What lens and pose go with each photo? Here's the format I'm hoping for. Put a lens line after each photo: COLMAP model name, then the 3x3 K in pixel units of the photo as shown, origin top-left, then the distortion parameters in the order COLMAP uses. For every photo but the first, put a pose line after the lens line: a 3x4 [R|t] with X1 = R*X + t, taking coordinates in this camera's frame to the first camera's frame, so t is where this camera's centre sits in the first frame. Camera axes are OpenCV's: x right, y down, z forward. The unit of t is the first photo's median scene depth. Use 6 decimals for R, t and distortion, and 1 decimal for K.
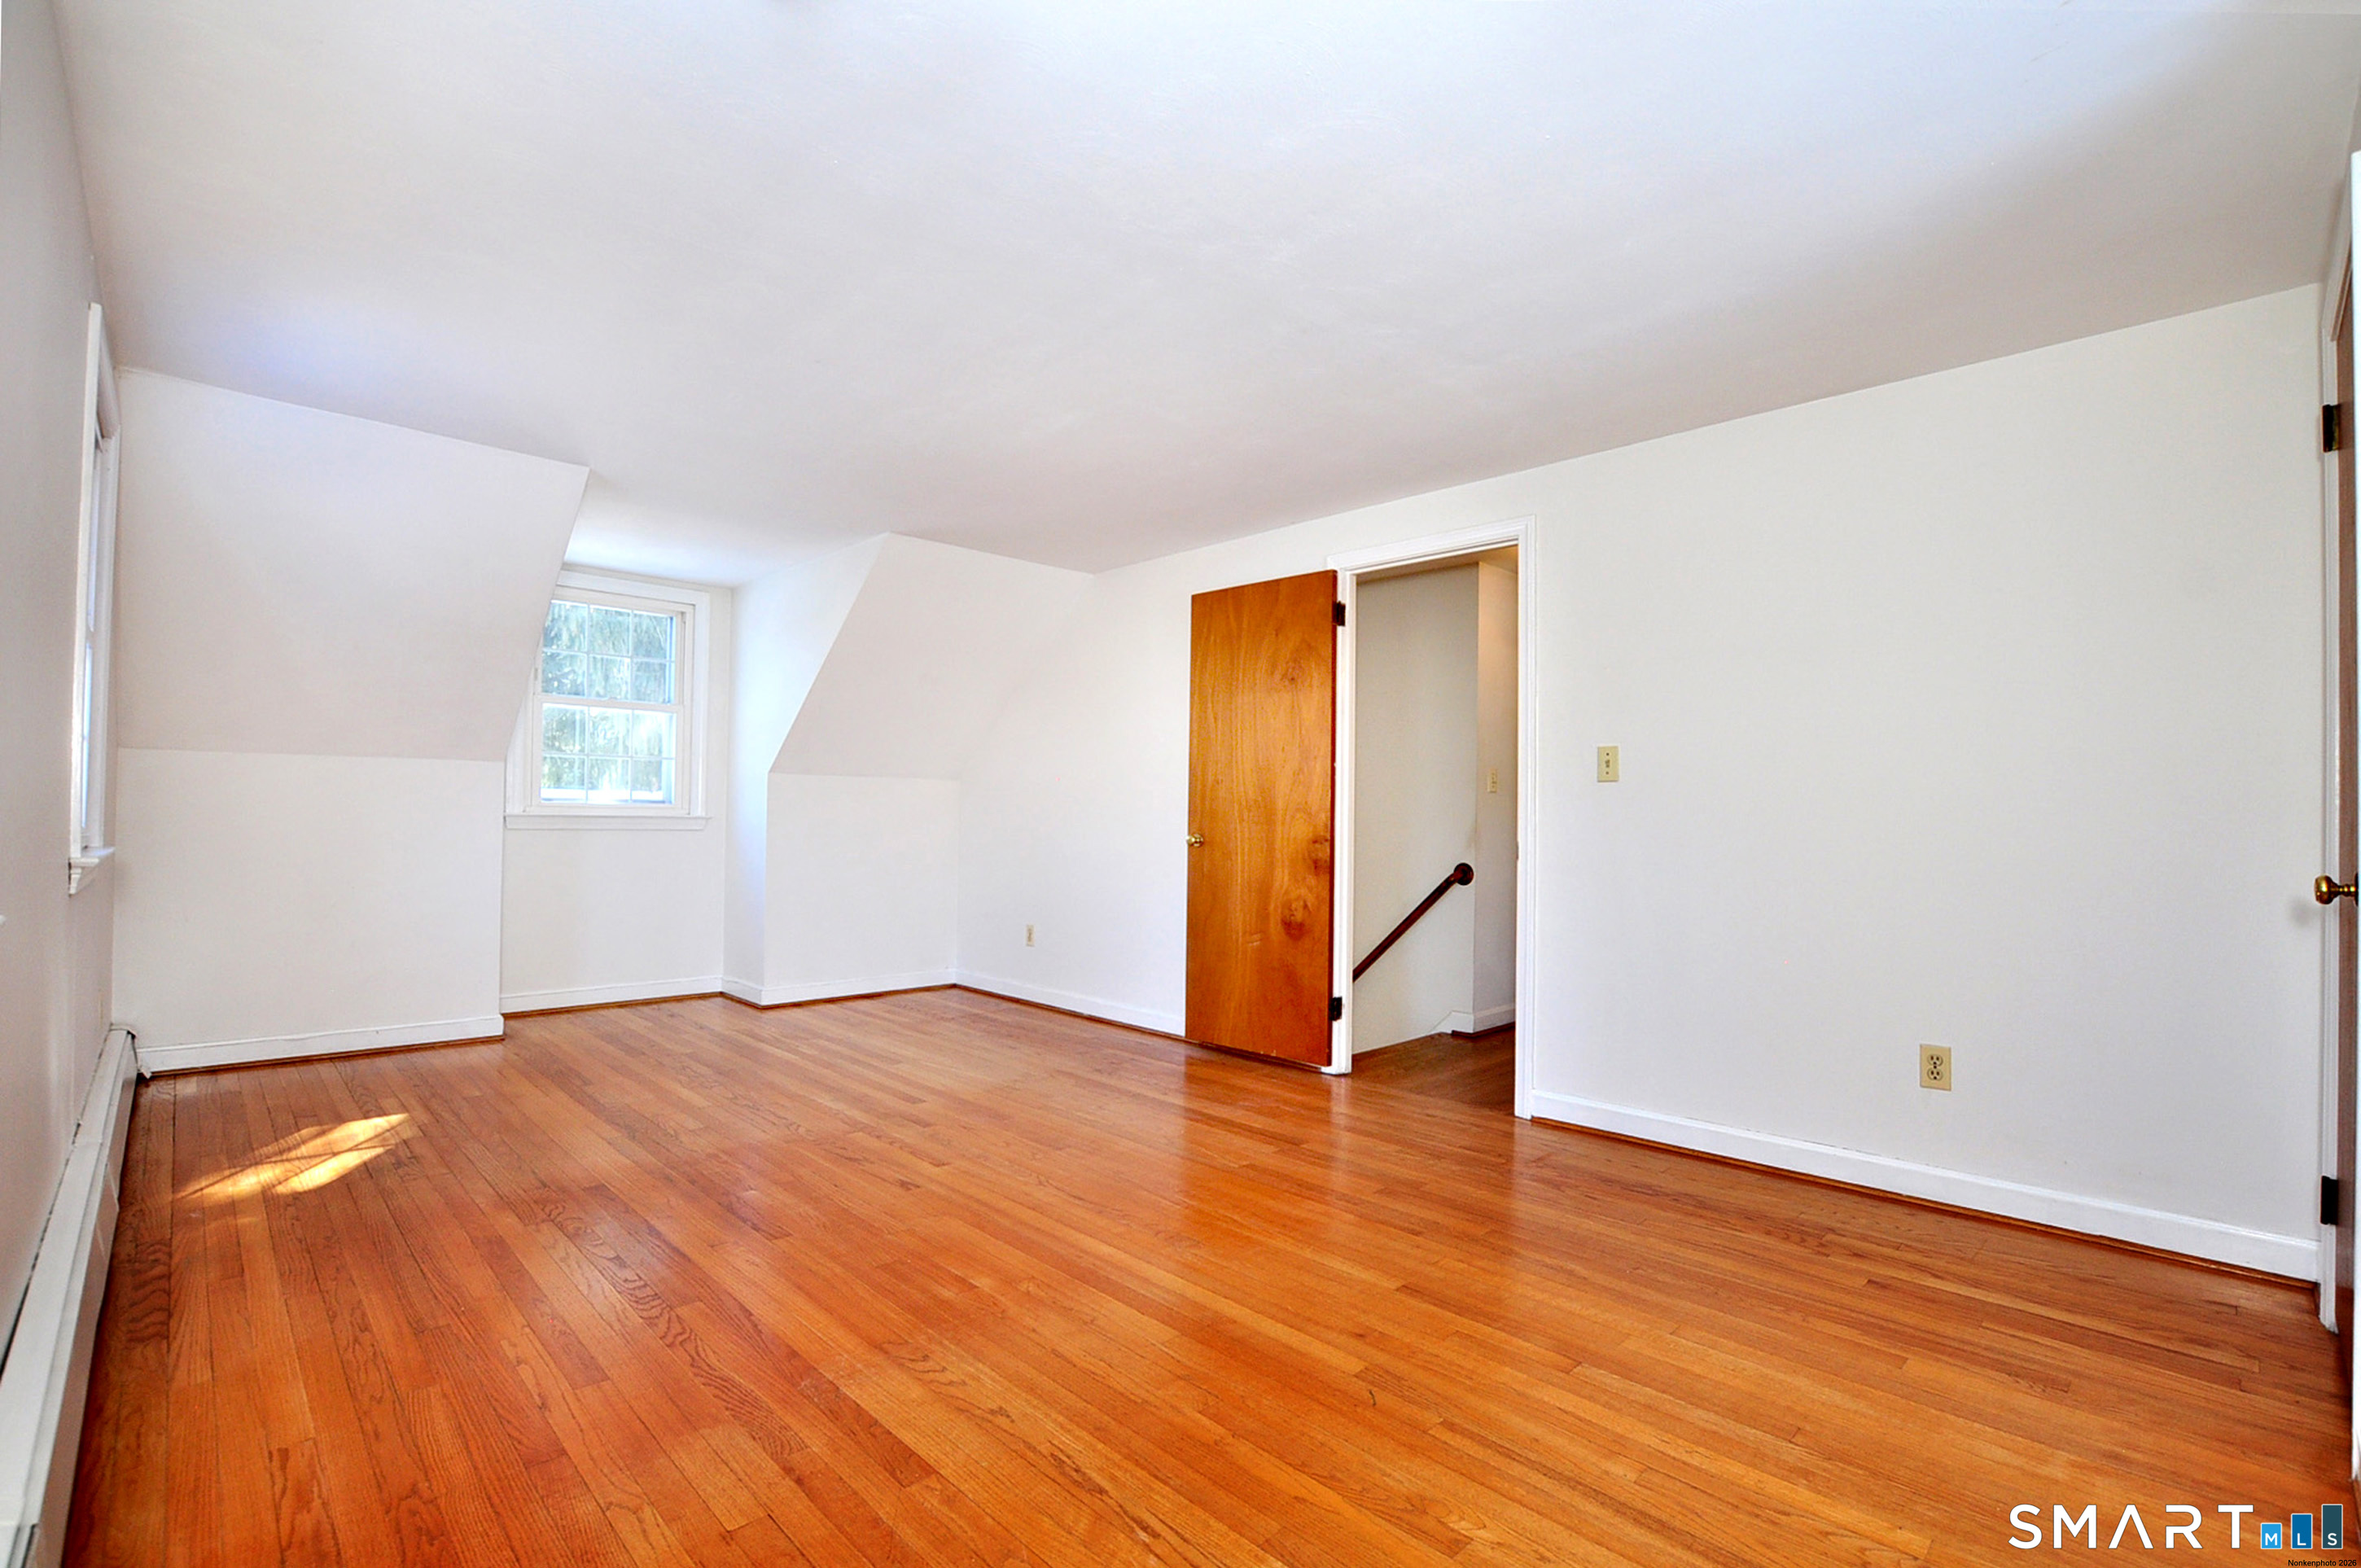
lens RADIAL K [[1046.2, 0, 1198.5], [0, 1046.2, 778.0], [0, 0, 1]] dist [-0.032582, 0.003390]
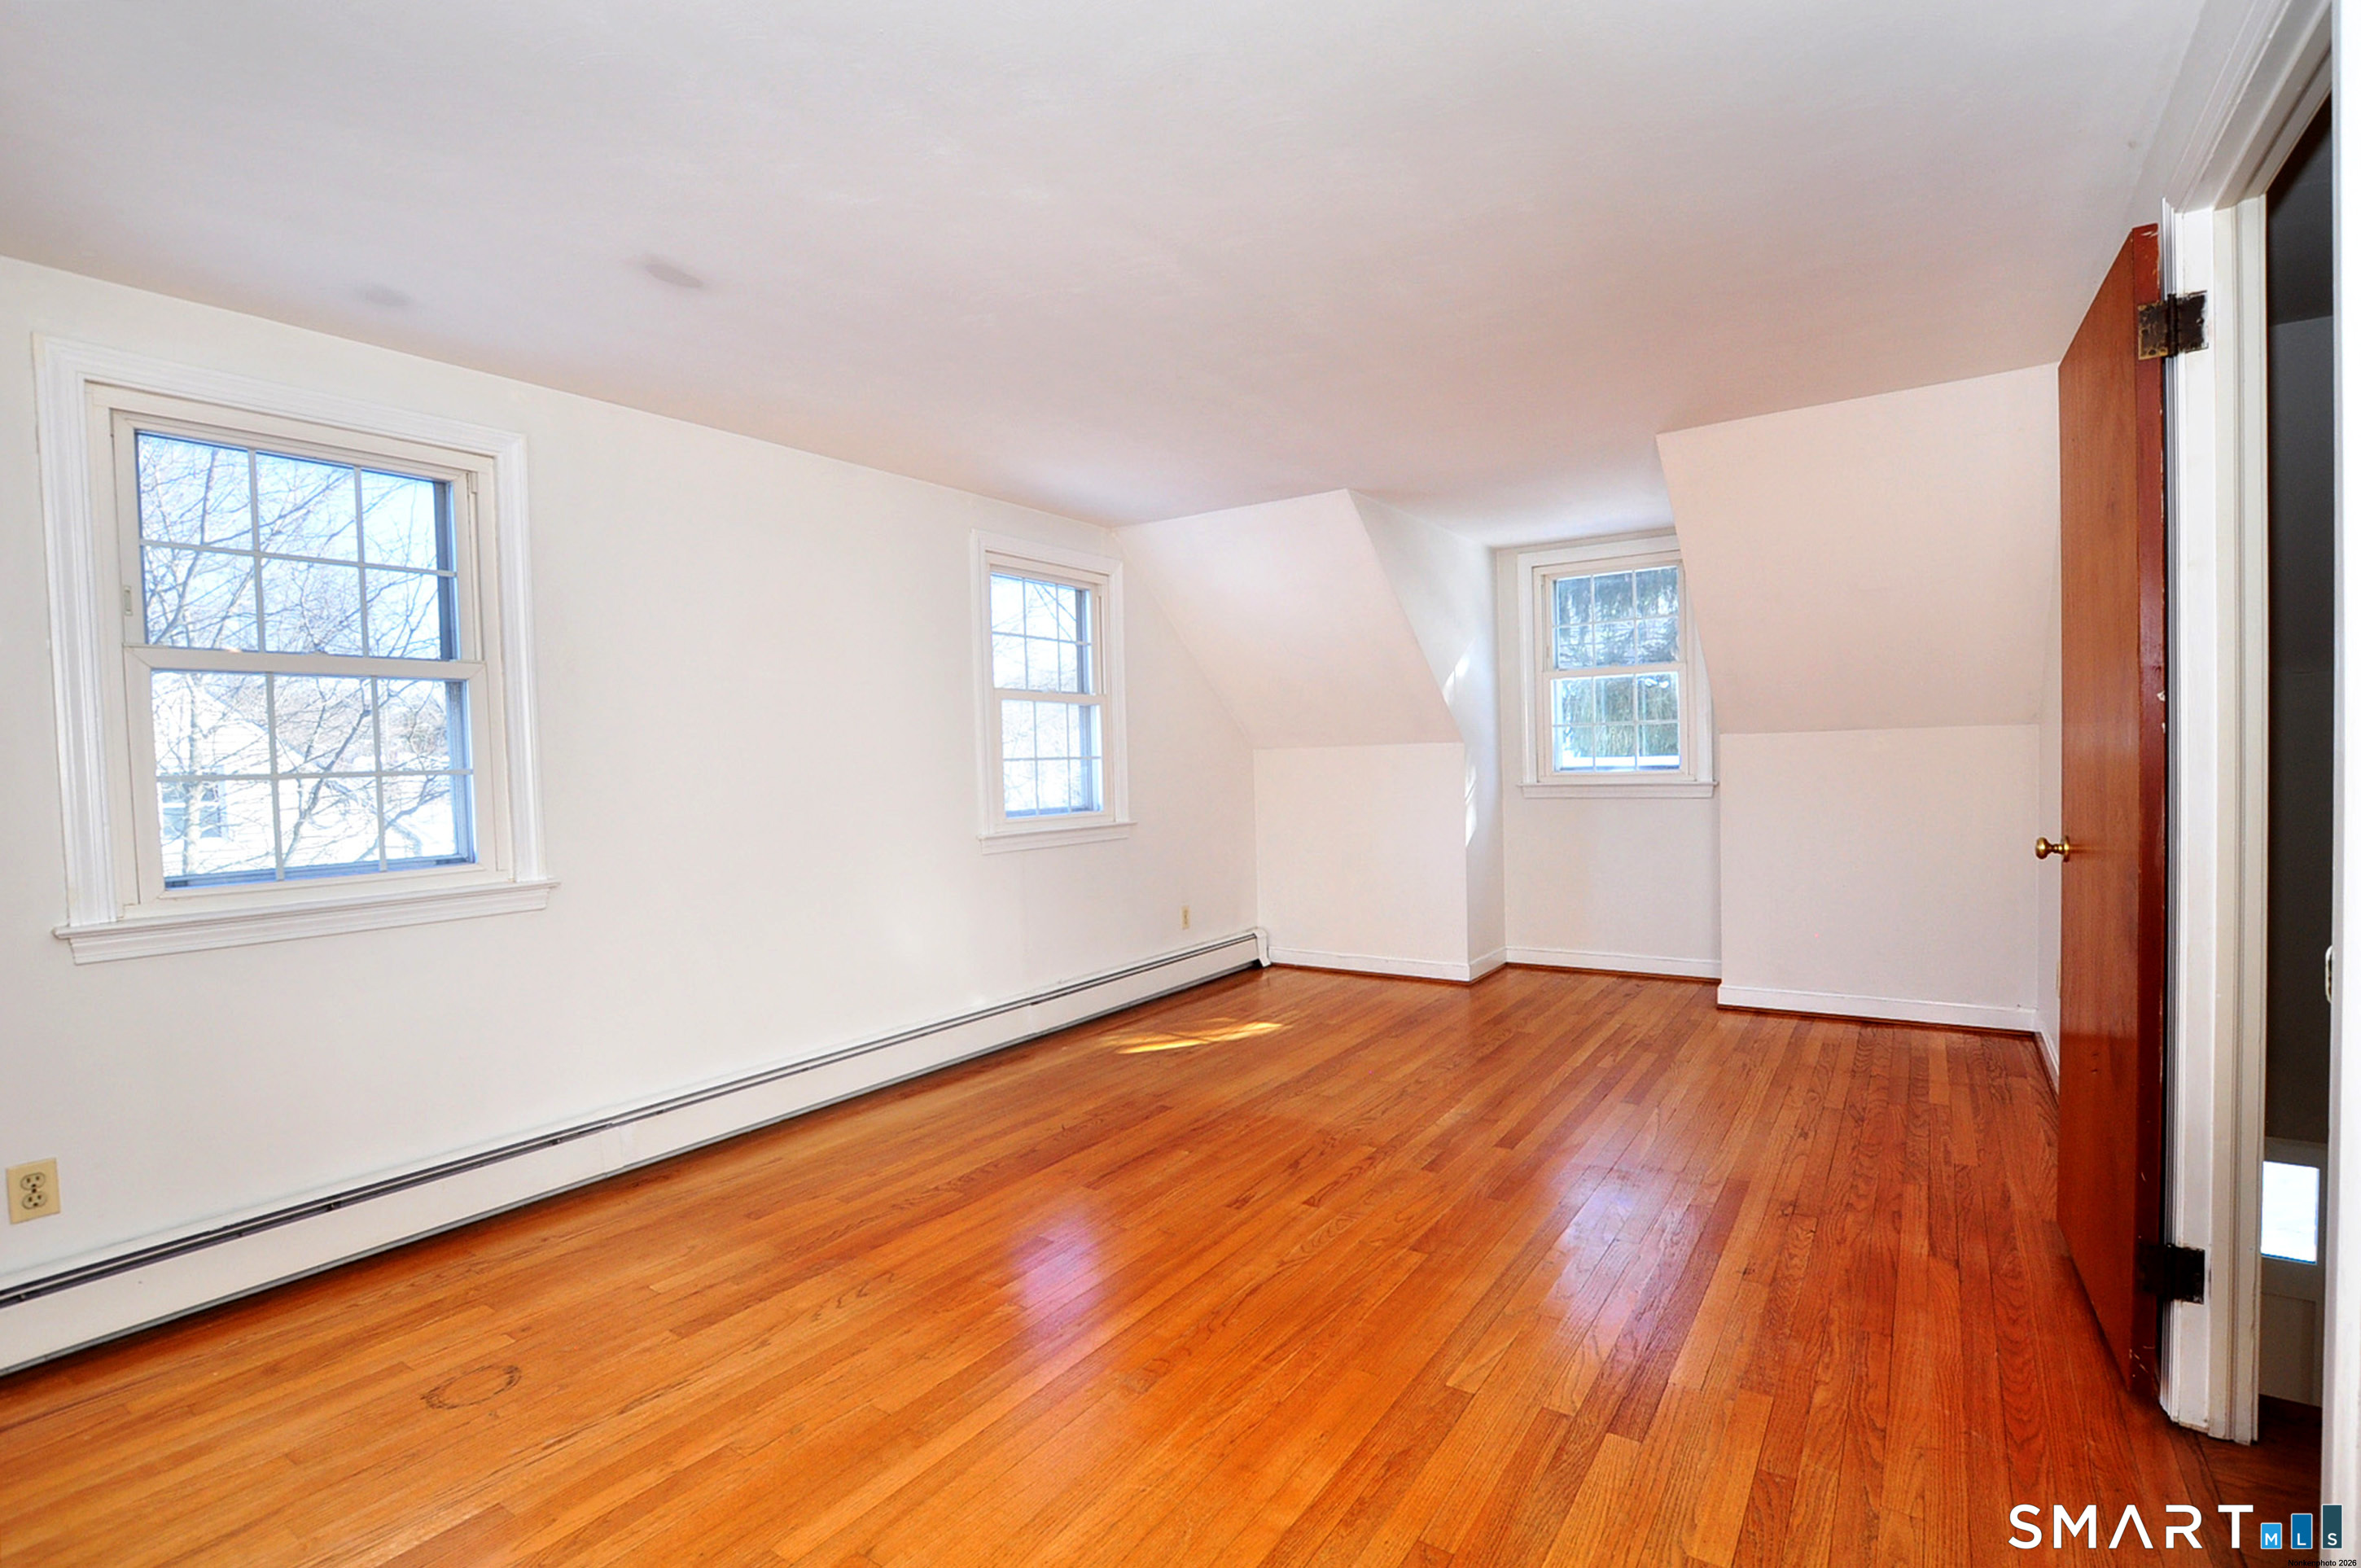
lens RADIAL K [[1046.2, 0, 1164.6], [0, 1046.2, 782.4], [0, 0, 1]] dist [-0.032582, 0.003390]
pose [[0.194806, 0.000316, -0.980842, 0.543610], [0.069109, 0.997510, 0.014048, -0.014187], [0.978404, -0.070521, 0.194299, 0.638095]]
